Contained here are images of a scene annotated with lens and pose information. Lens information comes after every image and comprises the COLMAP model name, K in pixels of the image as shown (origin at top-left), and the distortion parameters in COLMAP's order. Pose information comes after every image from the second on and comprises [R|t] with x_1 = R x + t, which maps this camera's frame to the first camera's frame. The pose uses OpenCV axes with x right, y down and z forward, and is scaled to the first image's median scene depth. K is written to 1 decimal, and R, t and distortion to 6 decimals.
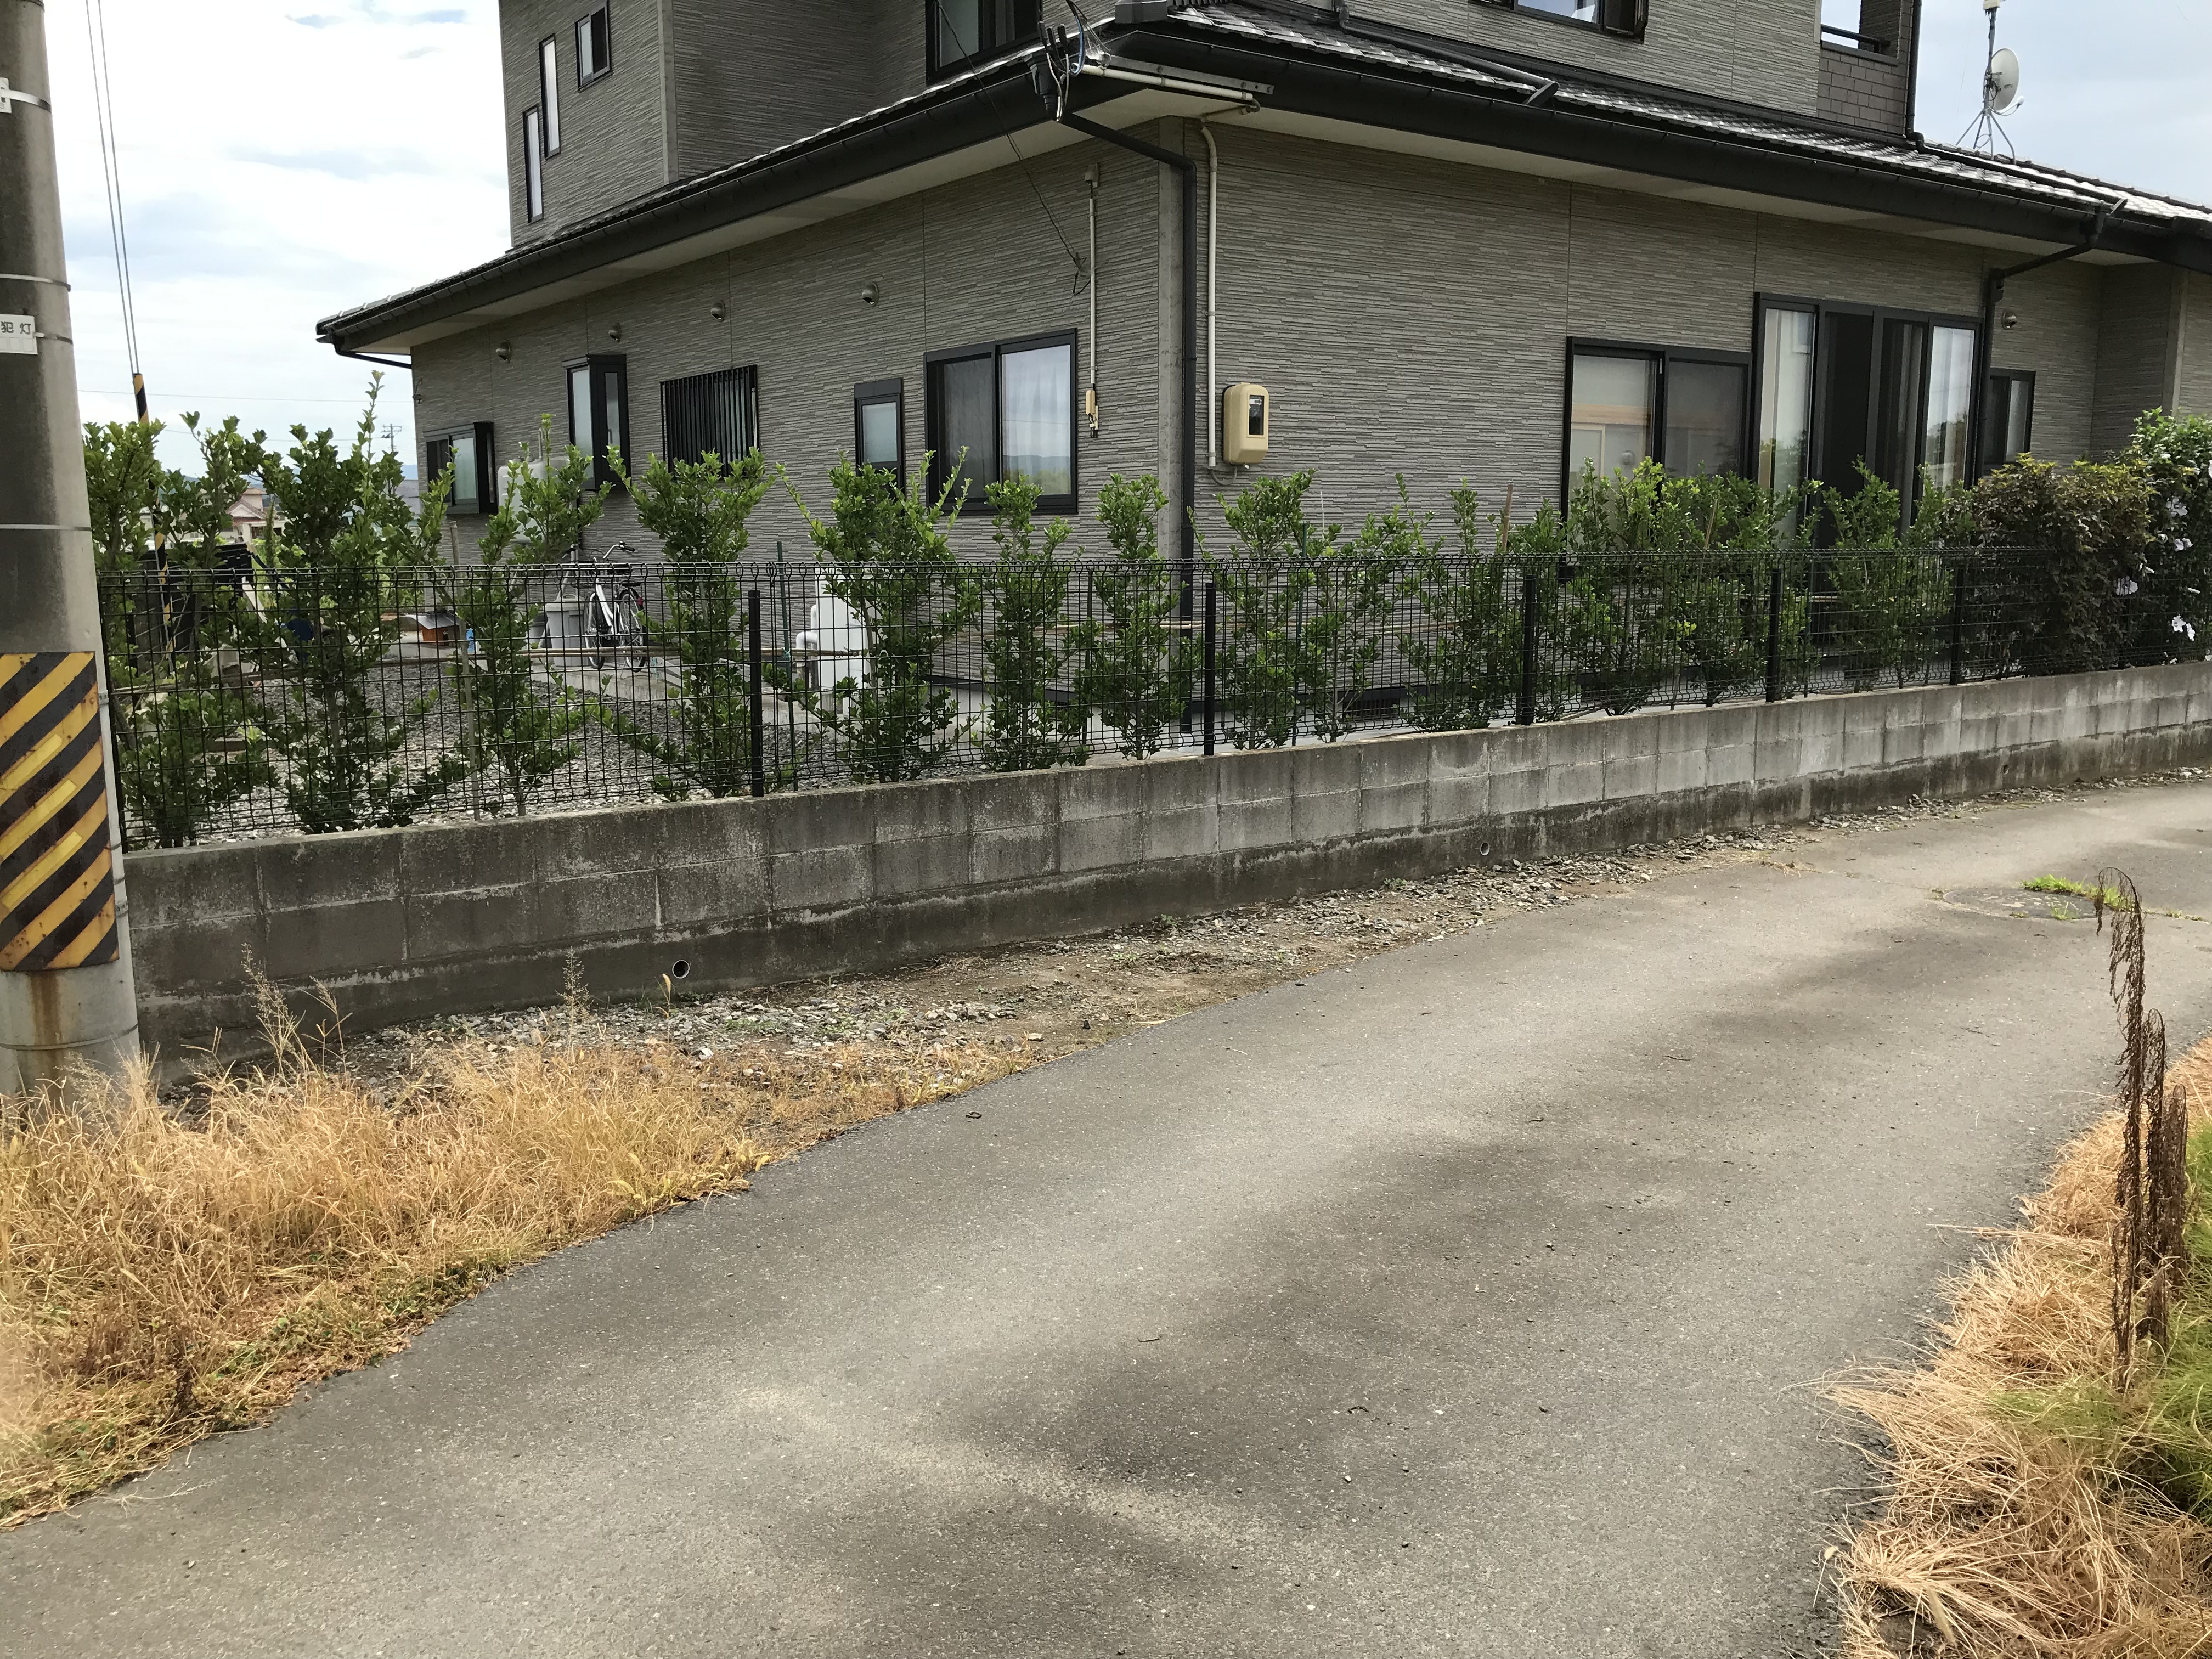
lens RADIAL K [[1811.8, 0, 1099.0], [0, 1811.8, 814.1], [0, 0, 1]] dist [0.030089, -0.008727]
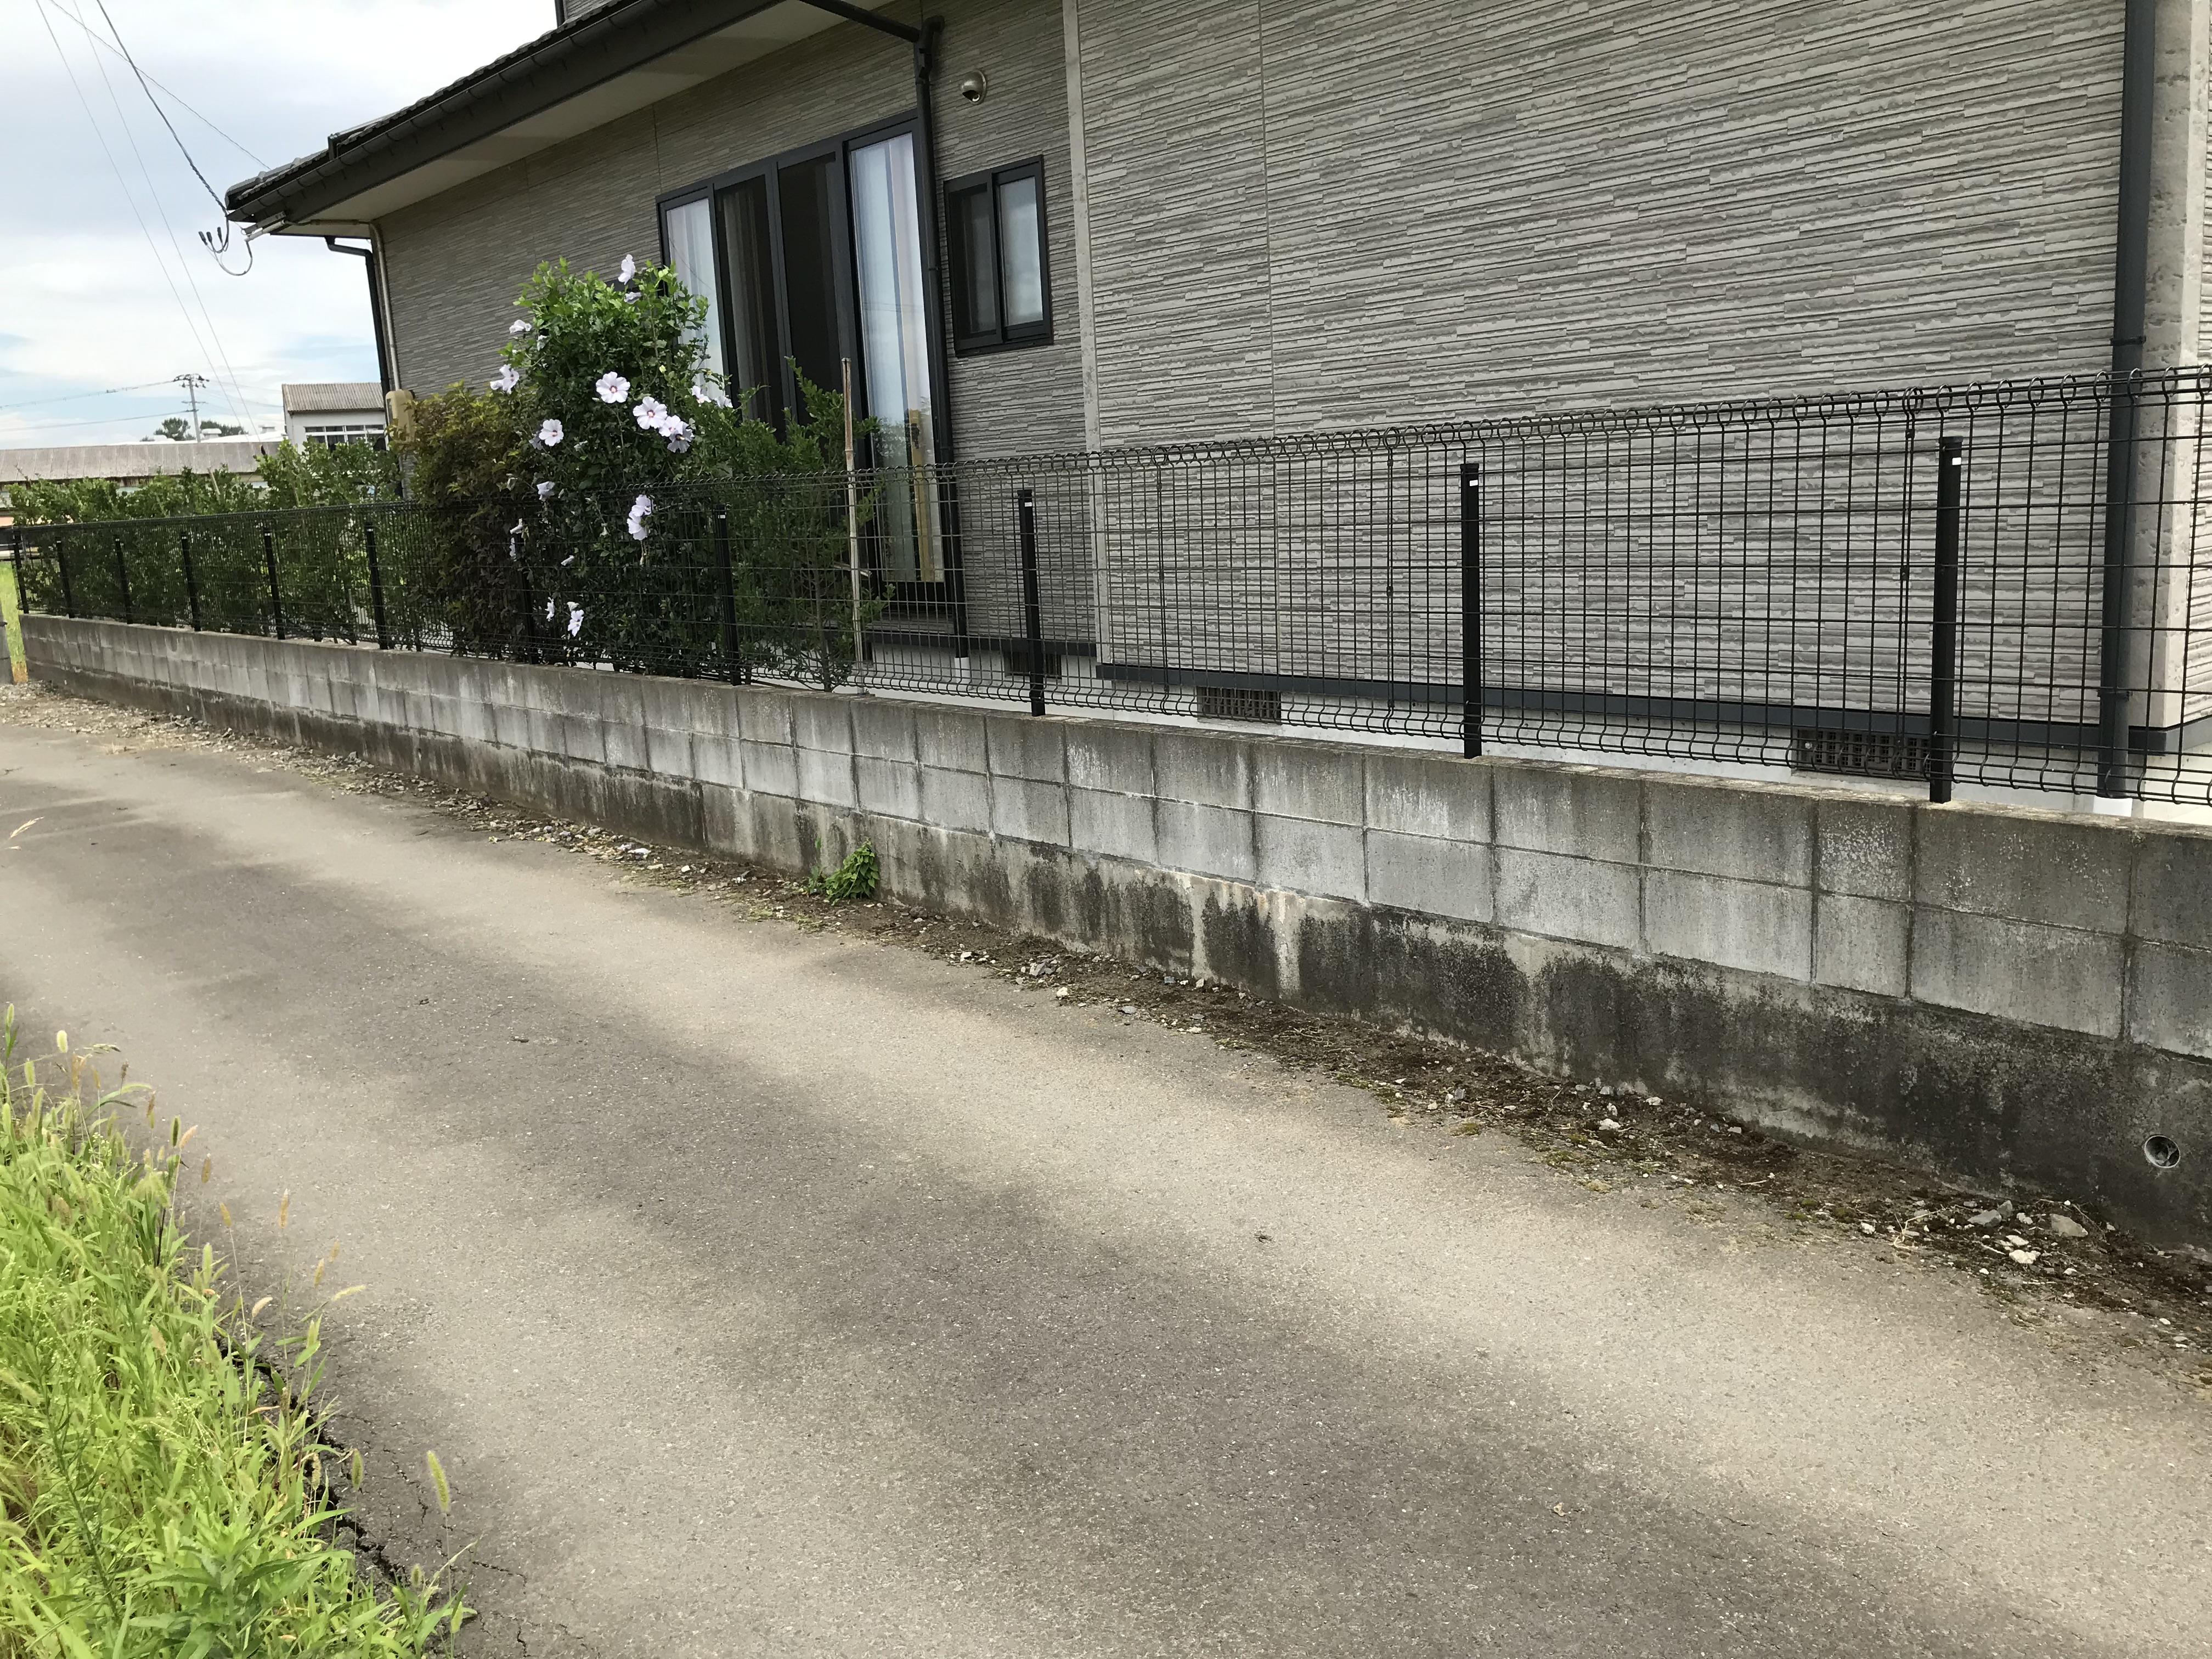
lens RADIAL K [[1811.8, 0, 1099.0], [0, 1811.8, 814.1], [0, 0, 1]] dist [0.030089, -0.008727]
pose [[0.083205, 0.182546, -0.979670, 1.360571], [-0.094021, 0.980132, 0.174647, -0.176600], [0.992087, 0.077578, 0.098715, 1.210623]]
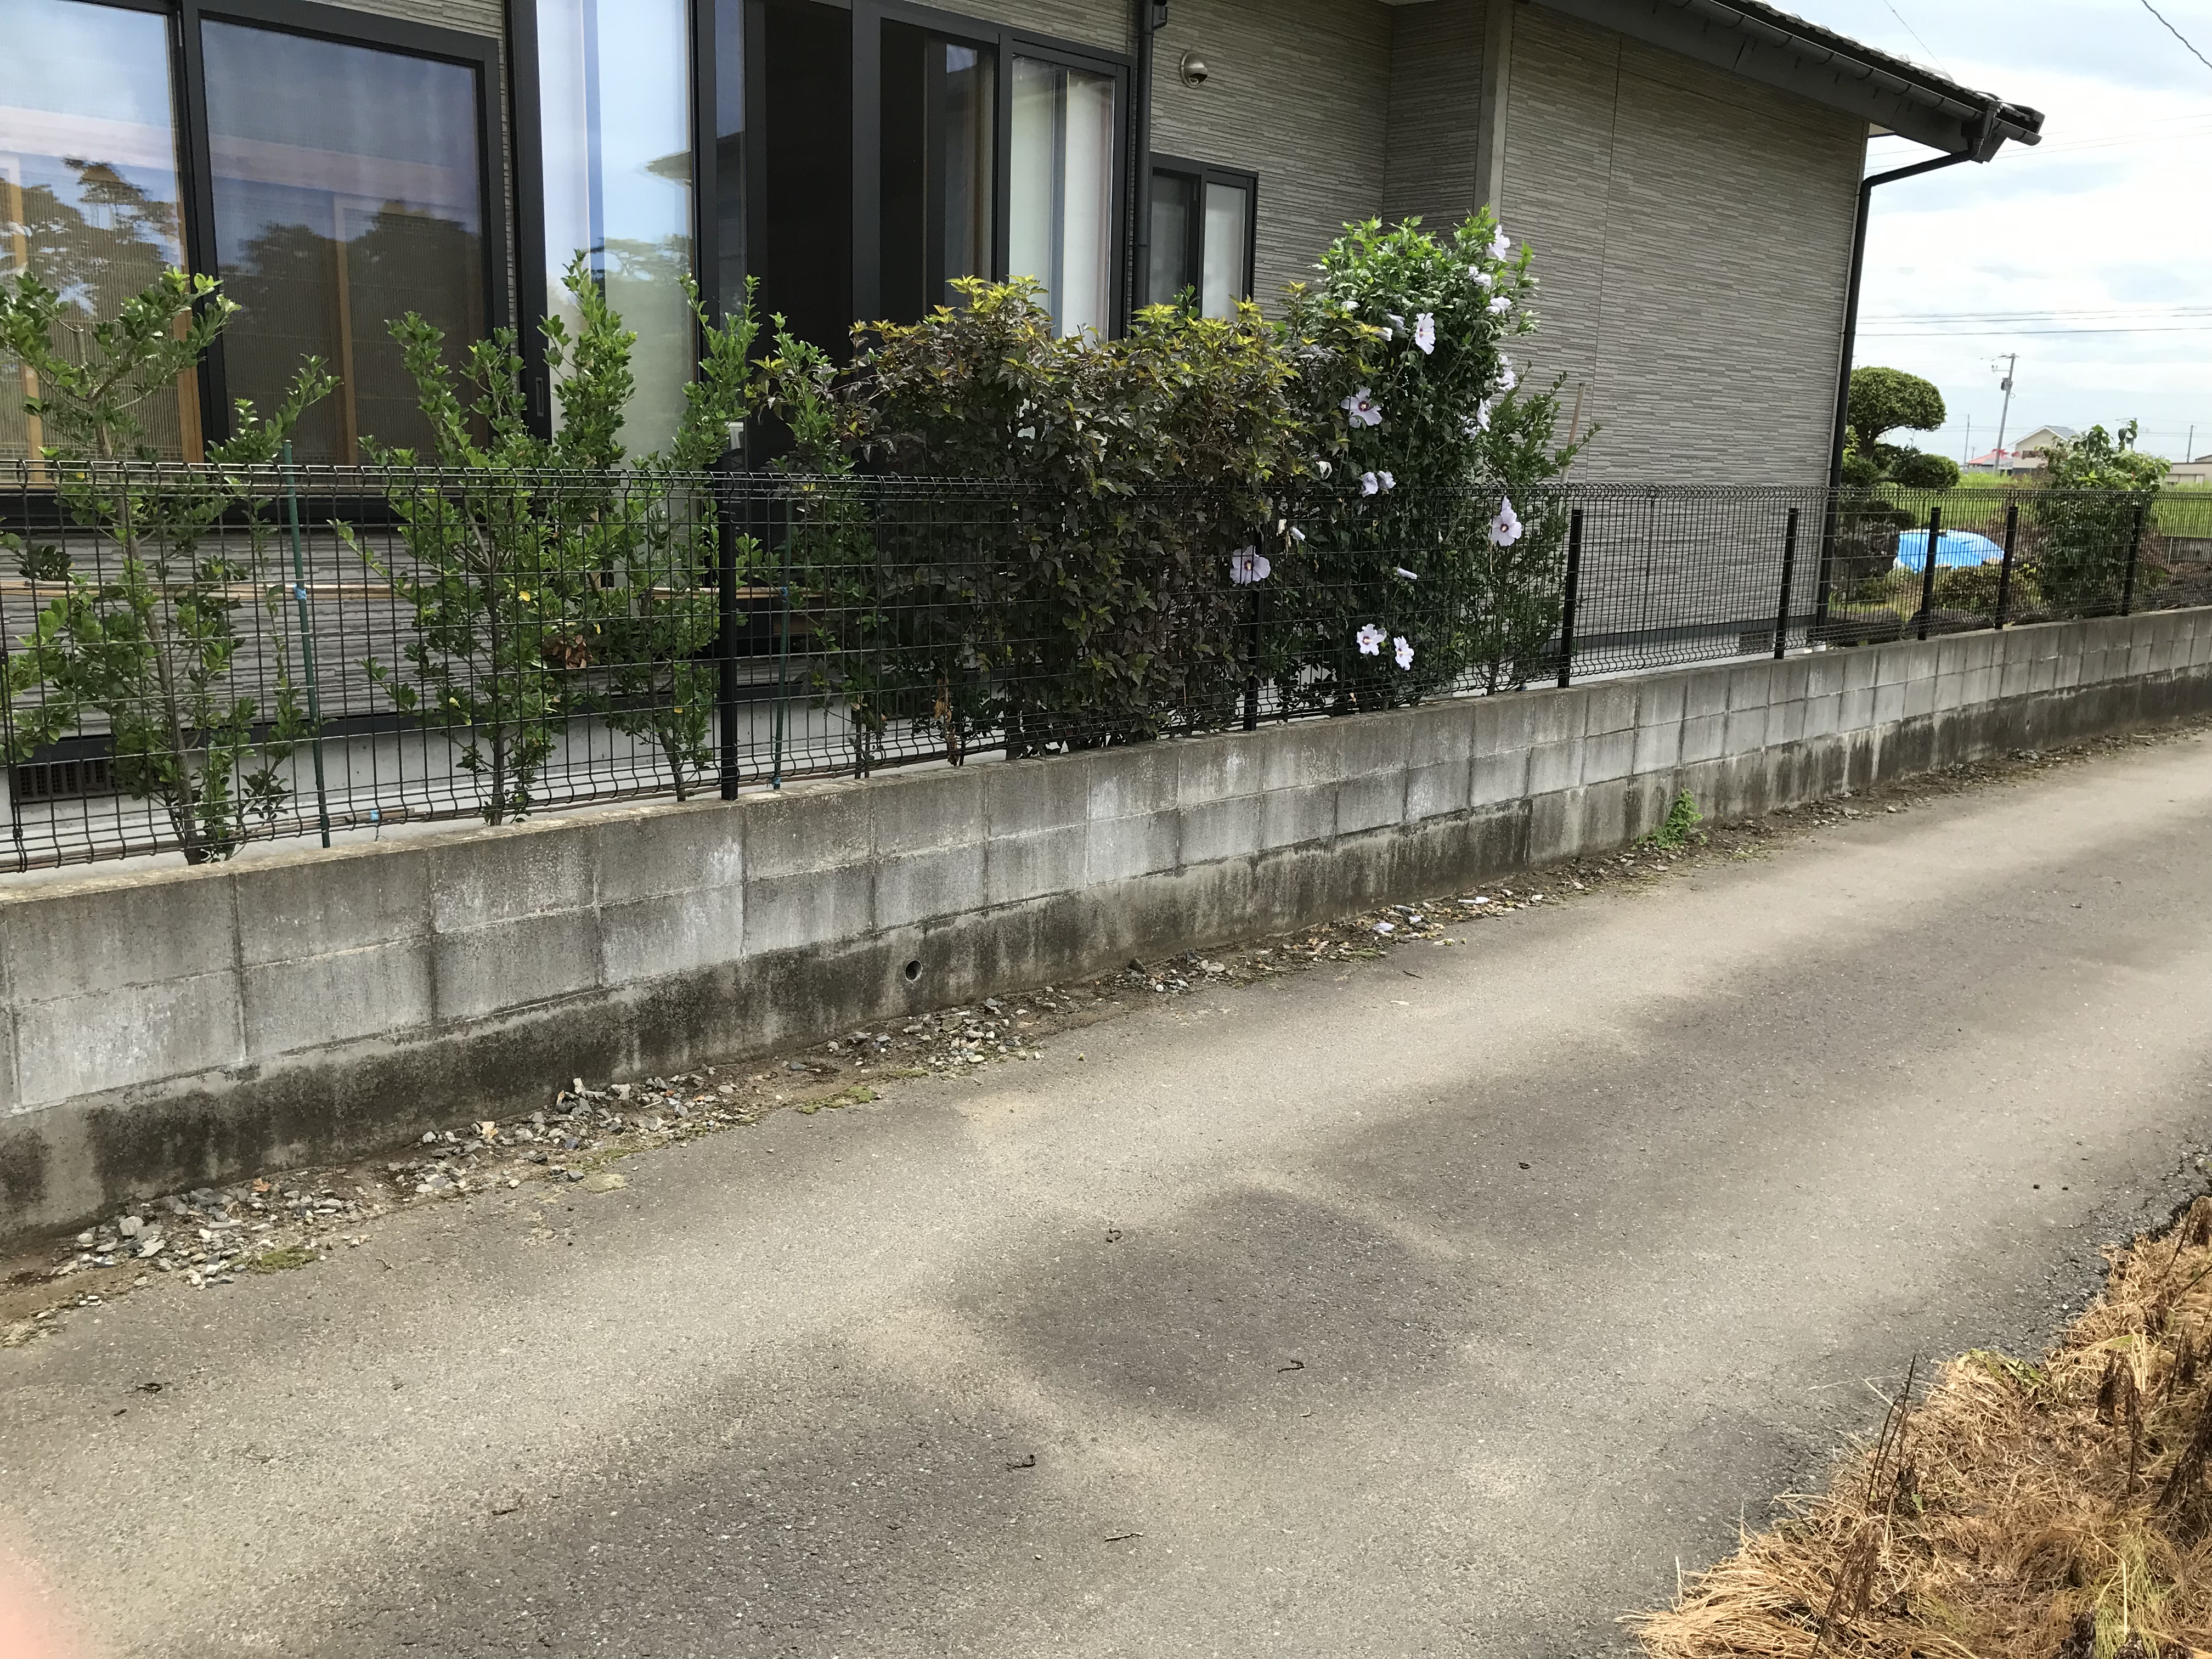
lens RADIAL K [[1811.8, 0, 1099.0], [0, 1811.8, 814.1], [0, 0, 1]] dist [0.030089, -0.008727]
pose [[0.986841, -0.000187, 0.161696, 0.458143], [-0.007362, 0.998910, 0.046086, -0.082398], [-0.161529, -0.046670, 0.985764, 0.537556]]
